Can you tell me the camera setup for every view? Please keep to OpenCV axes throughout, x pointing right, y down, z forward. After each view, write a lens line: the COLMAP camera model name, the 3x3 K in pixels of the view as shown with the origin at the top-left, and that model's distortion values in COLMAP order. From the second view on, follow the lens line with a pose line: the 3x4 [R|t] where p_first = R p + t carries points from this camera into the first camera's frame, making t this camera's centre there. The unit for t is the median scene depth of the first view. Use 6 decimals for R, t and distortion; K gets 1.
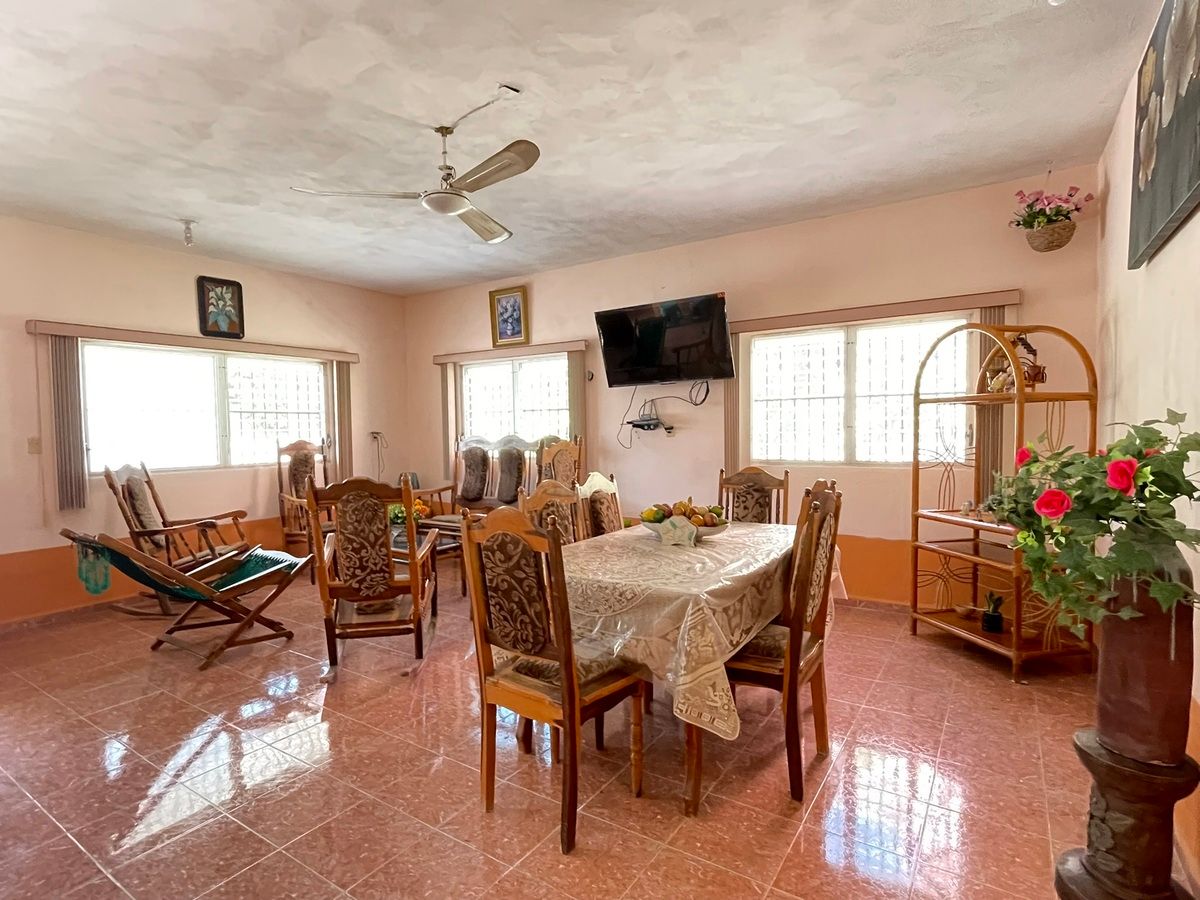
lens RADIAL K [[620.8, 0, 597.3], [0, 620.8, 458.8], [0, 0, 1]] dist [-0.004954, 0.001484]
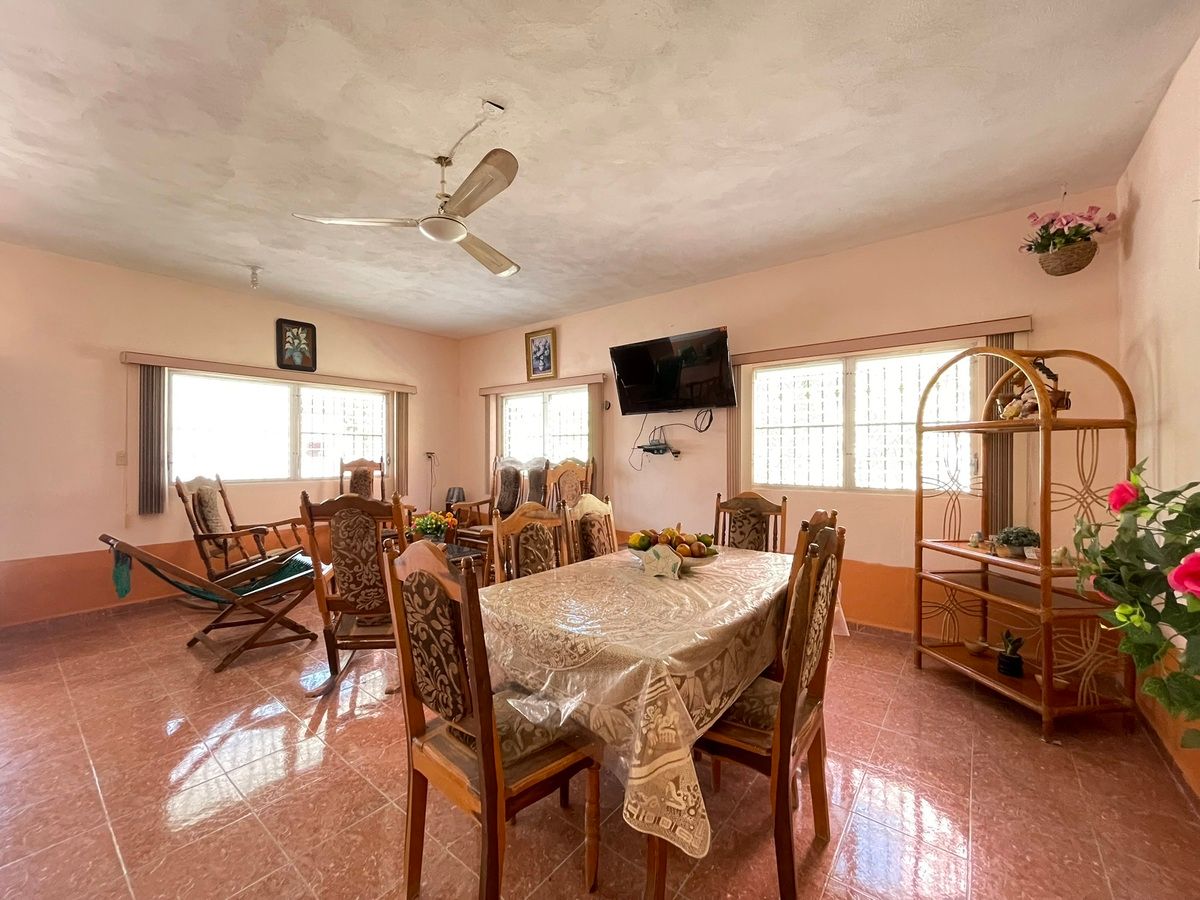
lens RADIAL K [[483.6, 0, 596.9], [0, 483.6, 454.4], [0, 0, 1]] dist [-0.001750, -0.000713]
pose [[0.996108, 0.016406, -0.086600, 0.058517], [-0.020416, 0.998750, -0.045635, -0.005540], [0.085743, 0.047225, 0.995197, 0.162597]]
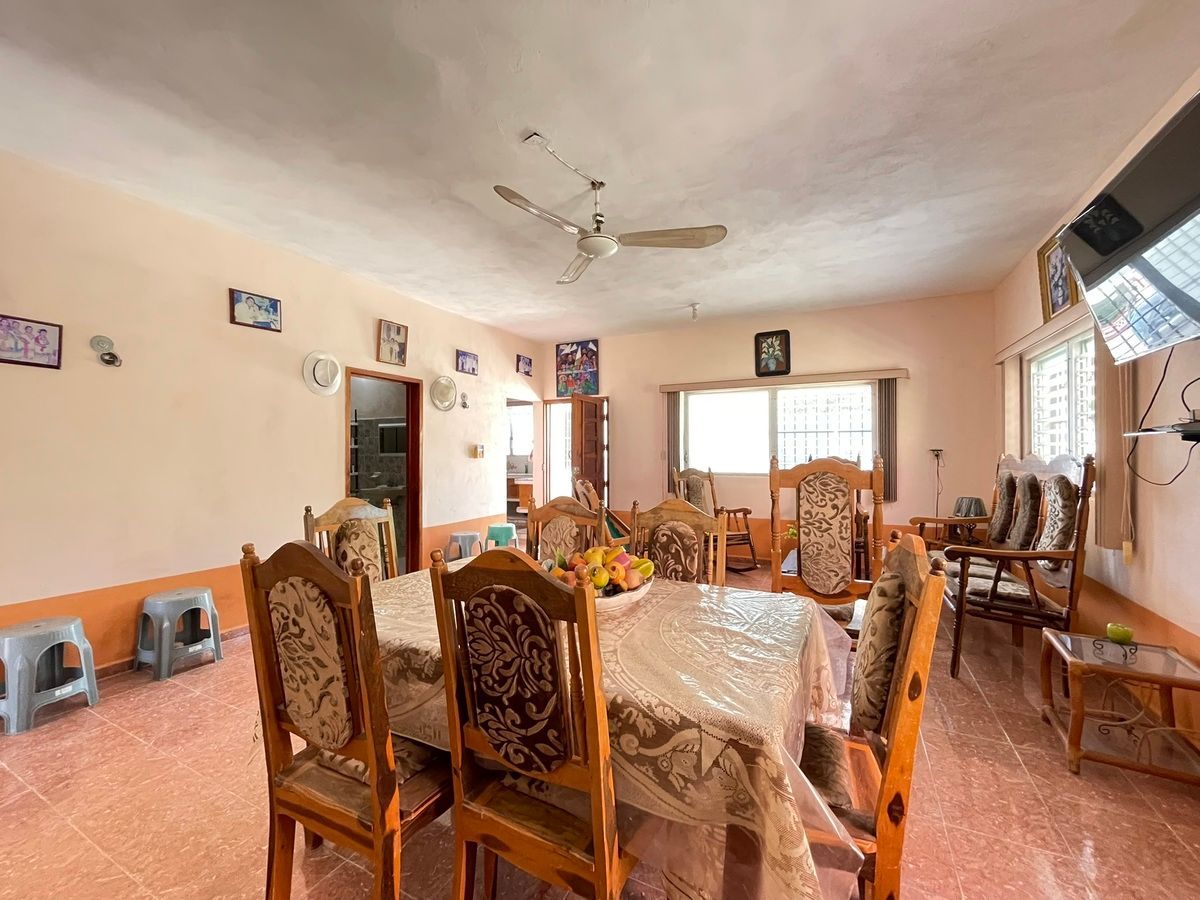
lens RADIAL K [[483.6, 0, 597.0], [0, 483.6, 445.0], [0, 0, 1]] dist [-0.001750, -0.000713]
pose [[0.113930, -0.001683, -0.993487, 0.432404], [-0.050557, 0.998693, -0.007490, -0.027830], [0.992202, 0.051081, 0.113696, 0.621073]]
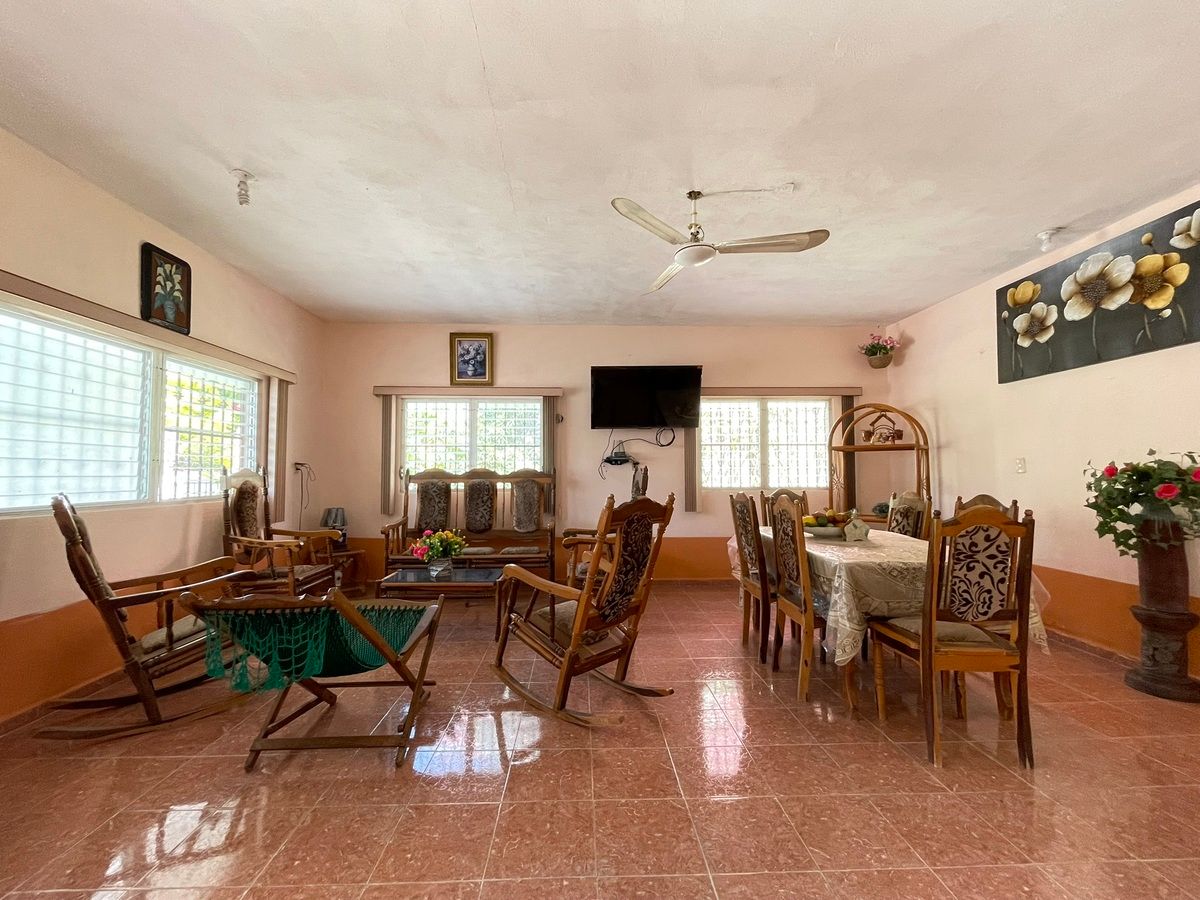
lens RADIAL K [[483.6, 0, 596.9], [0, 483.6, 454.6], [0, 0, 1]] dist [-0.001750, -0.000713]
pose [[0.814072, 0.034776, 0.579722, -0.607065], [0.018660, 0.996124, -0.085957, 0.018737], [-0.580464, 0.080793, 0.810268, 0.277441]]
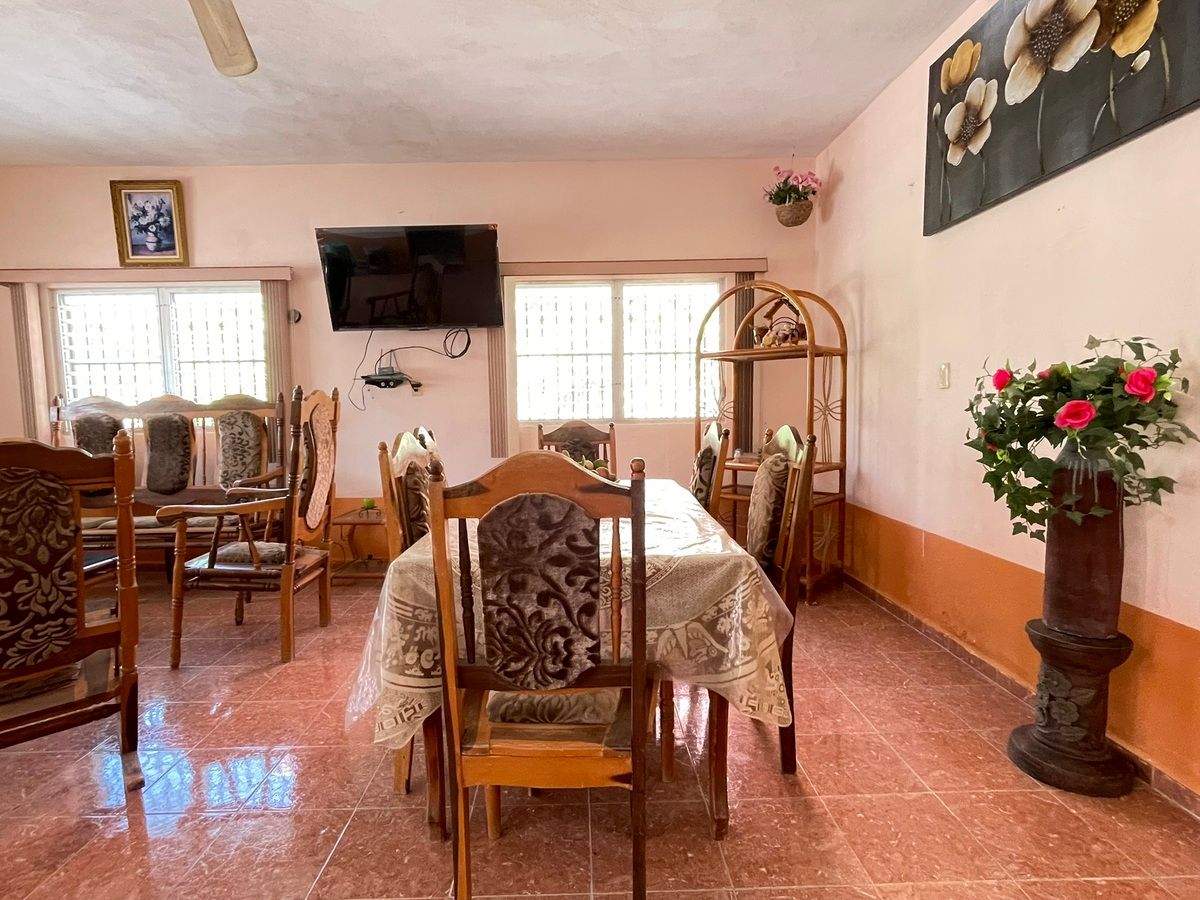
lens RADIAL K [[620.8, 0, 594.3], [0, 620.8, 455.7], [0, 0, 1]] dist [-0.004954, 0.001484]
pose [[0.821832, -0.046117, 0.567861, -0.189253], [0.032273, 0.998886, 0.034414, 0.027661], [-0.568816, -0.009956, 0.822405, 0.209511]]
